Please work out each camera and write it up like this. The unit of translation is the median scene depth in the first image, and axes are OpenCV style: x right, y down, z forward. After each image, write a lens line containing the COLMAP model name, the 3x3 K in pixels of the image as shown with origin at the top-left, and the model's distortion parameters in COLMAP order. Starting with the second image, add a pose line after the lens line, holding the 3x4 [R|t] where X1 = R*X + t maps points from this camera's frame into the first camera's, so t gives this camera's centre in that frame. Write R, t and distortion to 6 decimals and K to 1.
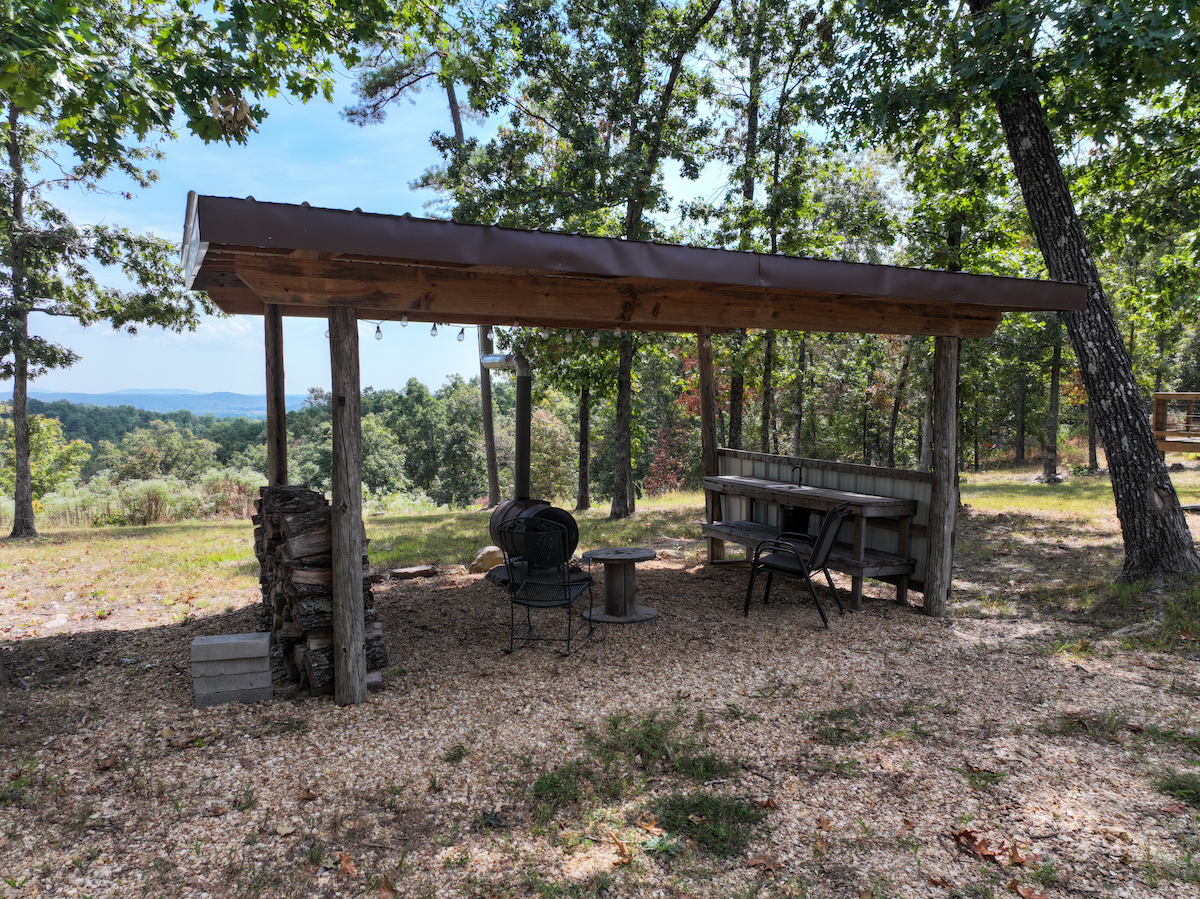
lens RADIAL K [[842.8, 0, 599.2], [0, 842.8, 450.2], [0, 0, 1]] dist [-0.008001, 0.025793]
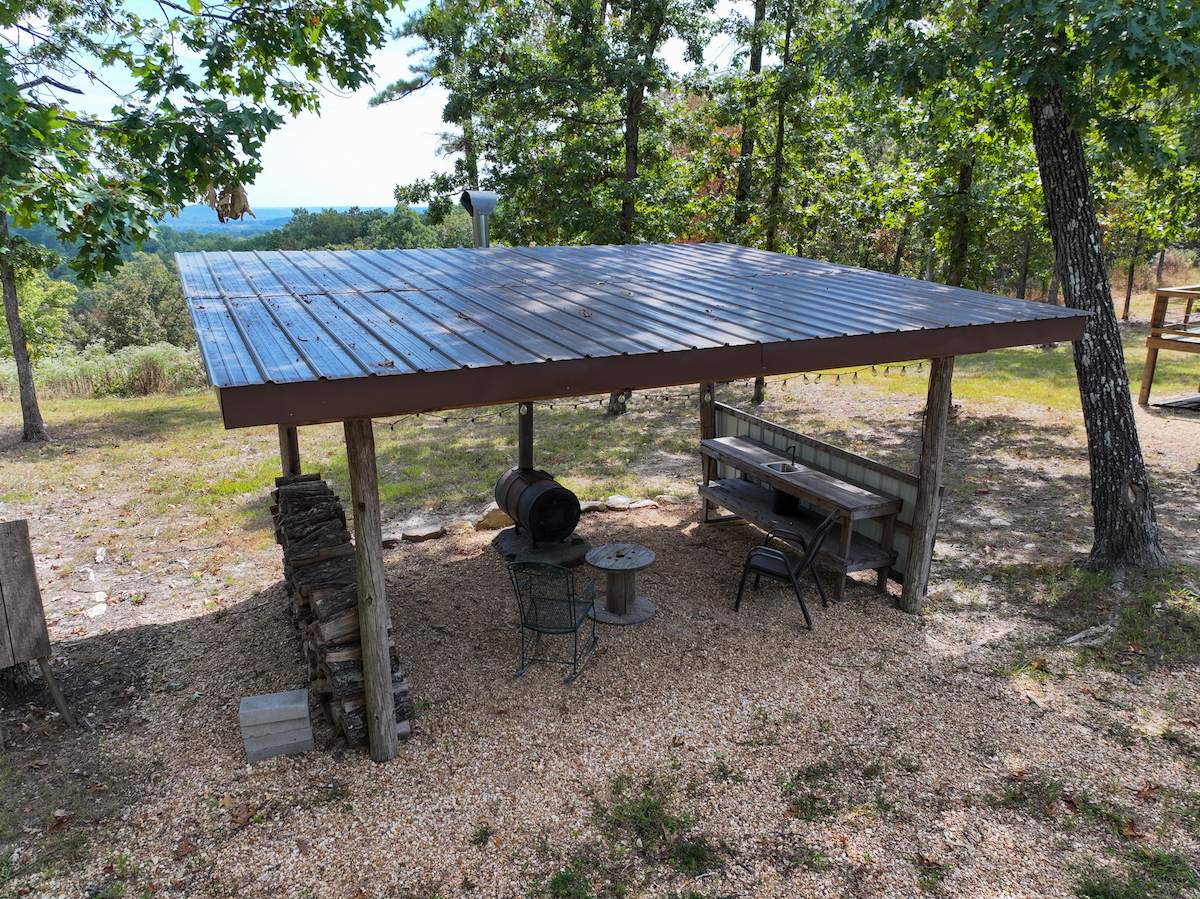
lens RADIAL K [[842.8, 0, 599.4], [0, 842.8, 448.4], [0, 0, 1]] dist [-0.008001, 0.025793]
pose [[0.999979, -0.000284, 0.006511, -0.010183], [-0.001119, 0.976738, 0.214434, -0.262873], [-0.006421, -0.214436, 0.976717, -0.014236]]
